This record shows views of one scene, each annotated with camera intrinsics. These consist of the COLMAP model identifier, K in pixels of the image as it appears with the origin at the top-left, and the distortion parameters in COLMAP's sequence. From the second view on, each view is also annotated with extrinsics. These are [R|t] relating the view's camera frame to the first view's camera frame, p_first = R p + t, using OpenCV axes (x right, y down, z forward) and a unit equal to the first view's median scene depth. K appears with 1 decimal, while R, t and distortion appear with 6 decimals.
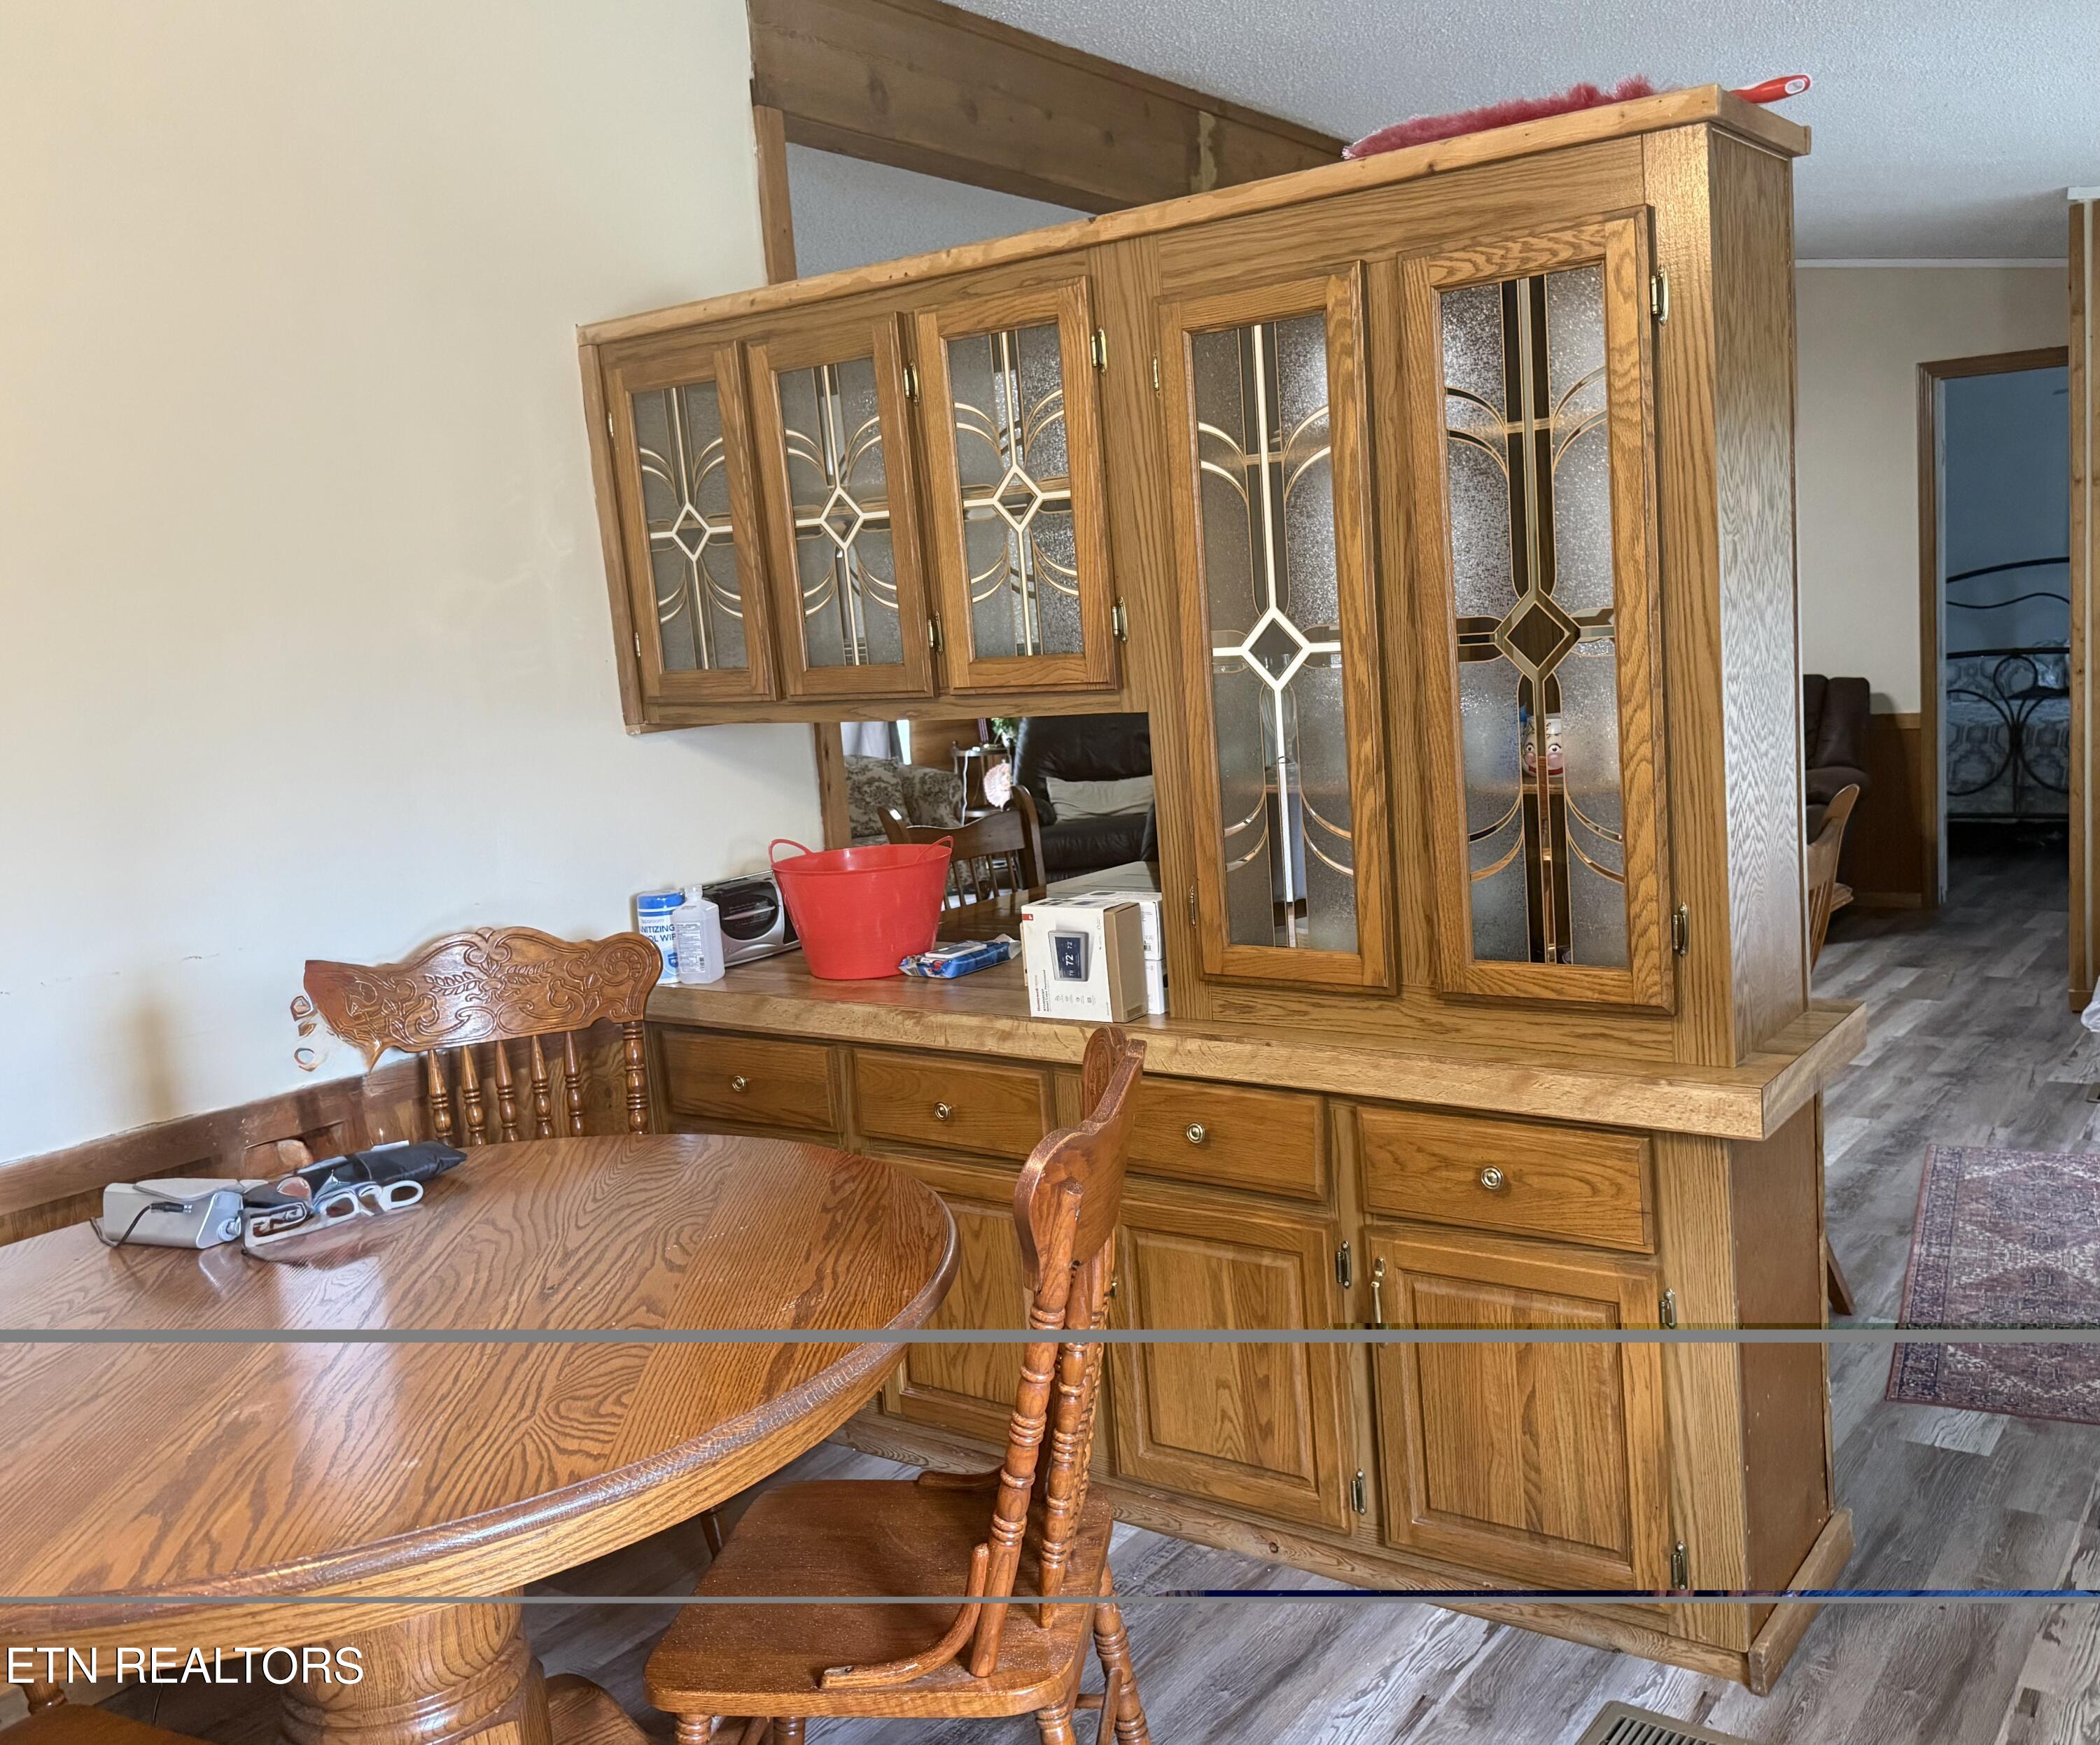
lens RADIAL K [[1881.3, 0, 1161.6], [0, 1881.3, 872.5], [0, 0, 1]] dist [0.181889, -0.424077]
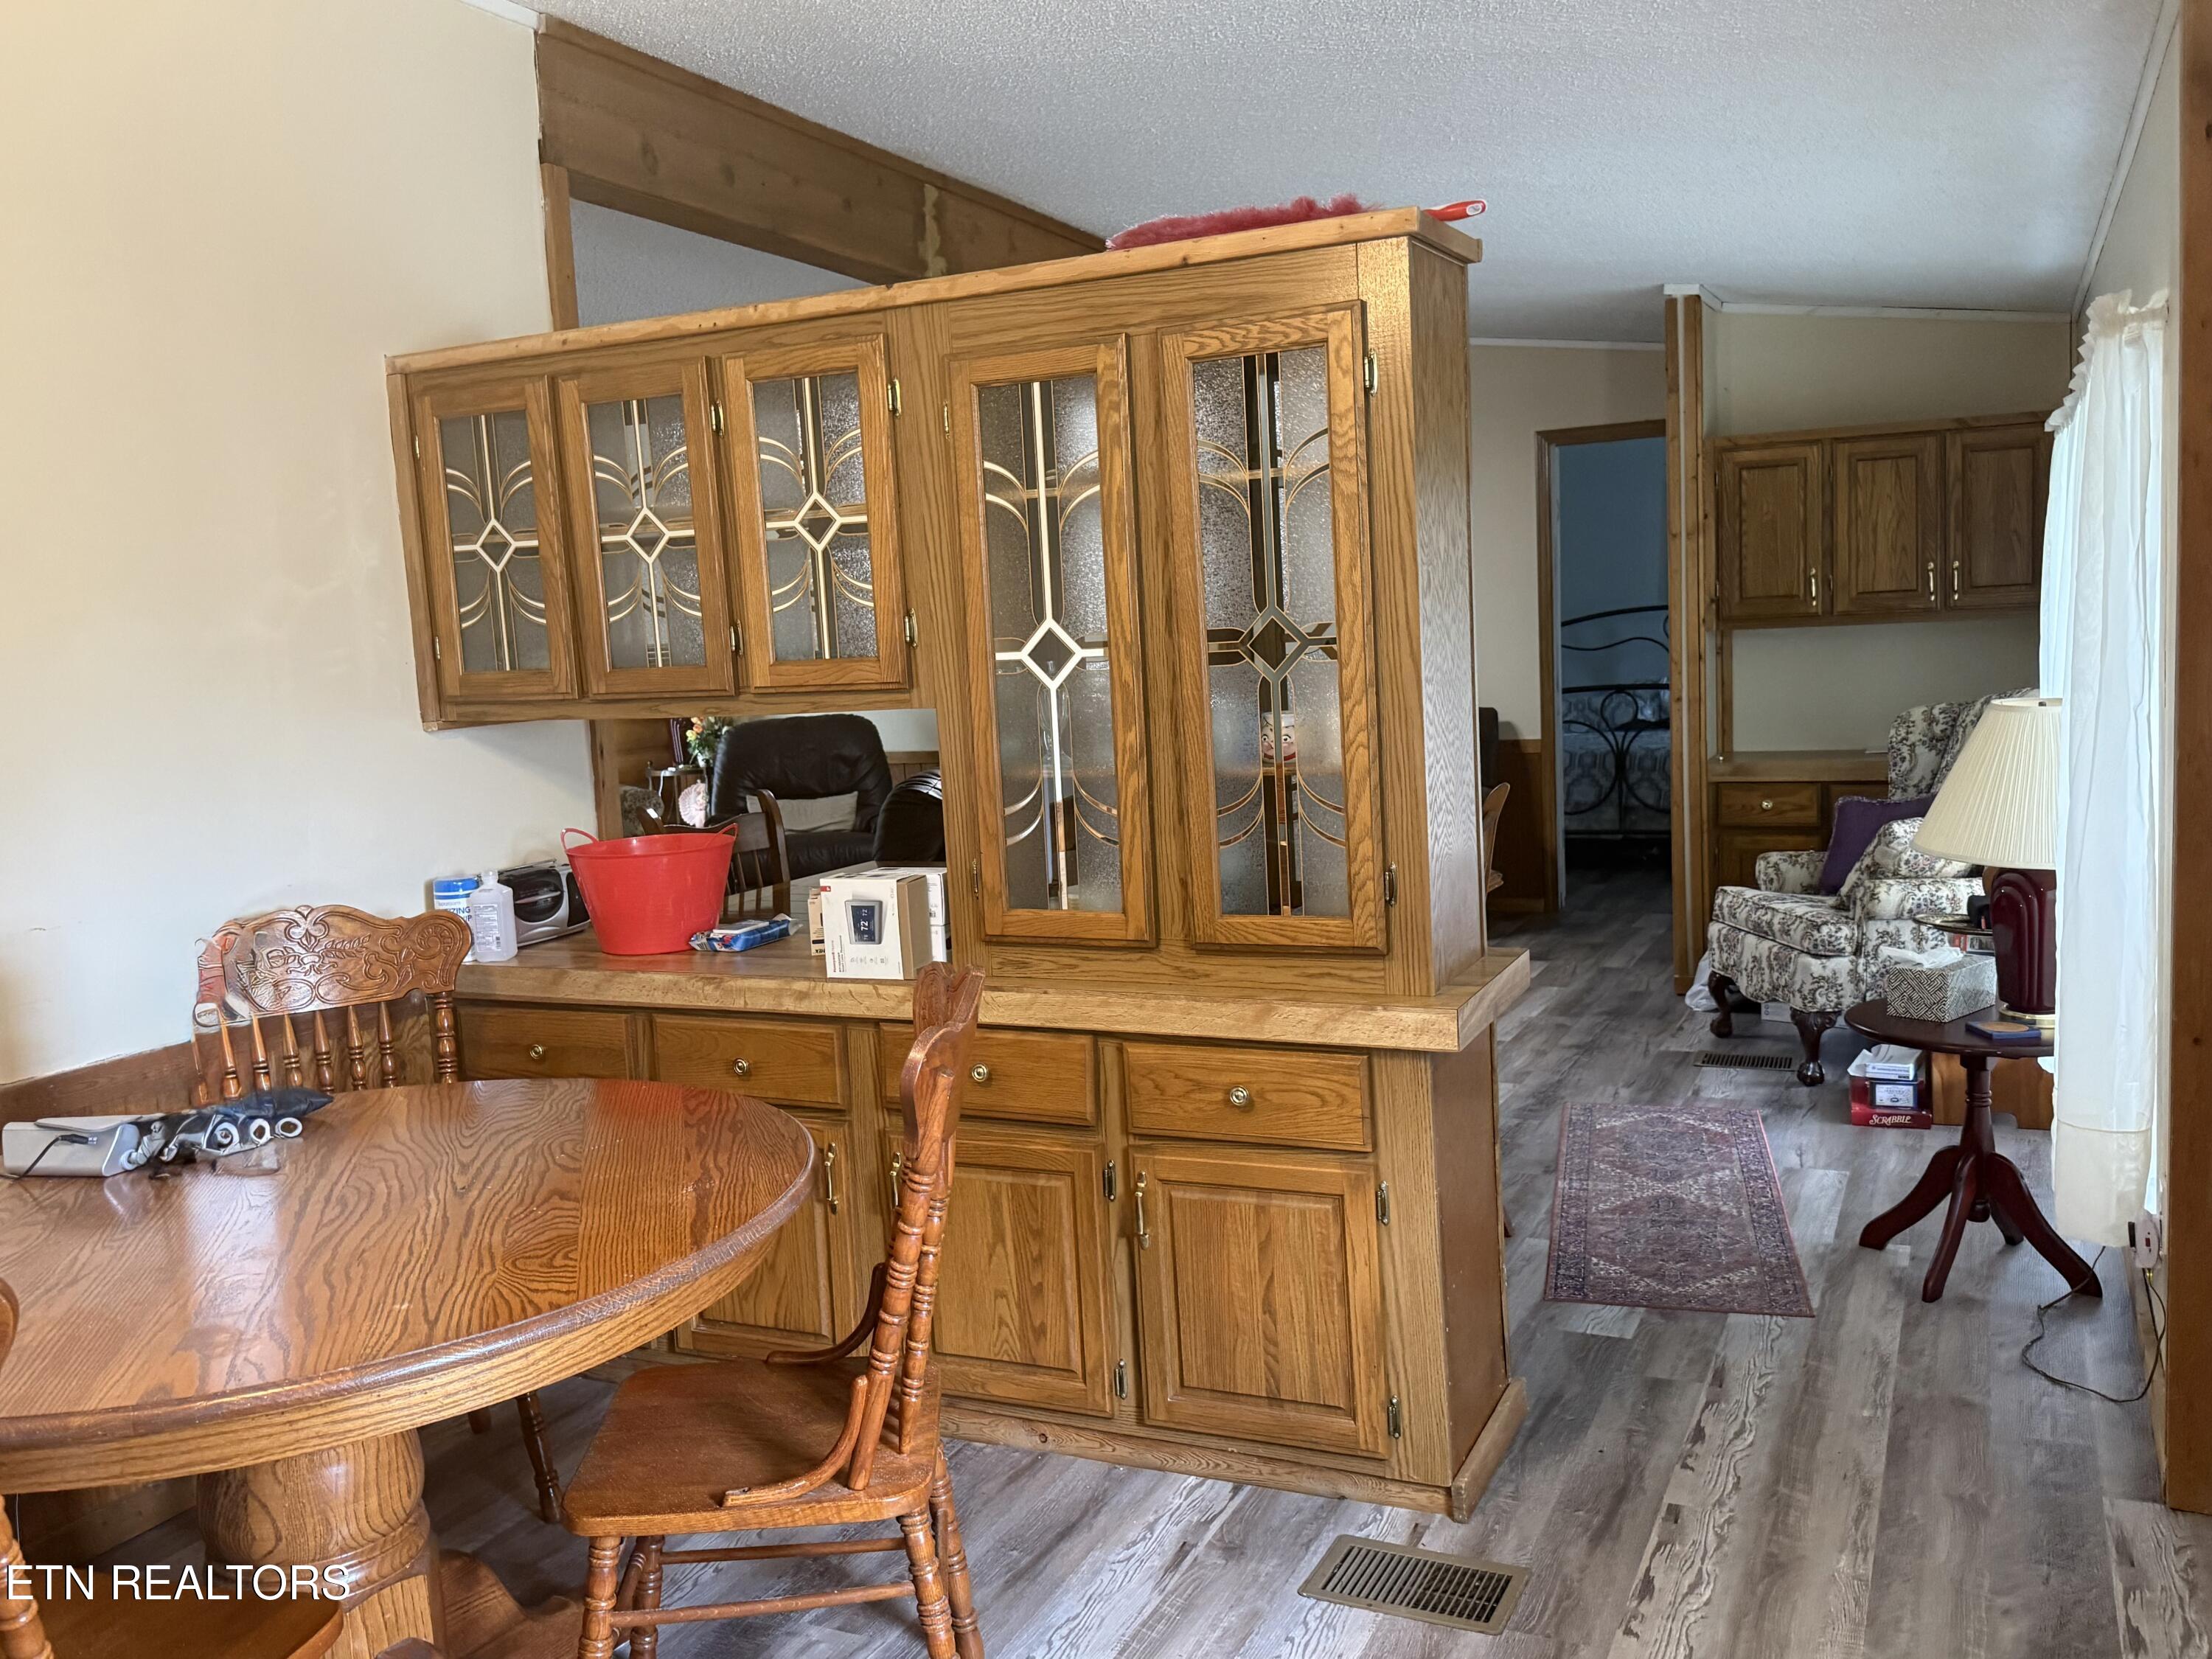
lens RADIAL K [[1845.2, 0, 1106.0], [0, 1845.2, 829.5], [0, 0, 1]] dist [0.185203, -0.420825]
pose [[0.988180, -0.000385, 0.153299, -0.081526], [0.006538, 0.999193, -0.039636, 0.036182], [-0.153160, 0.040169, 0.987385, -0.136662]]
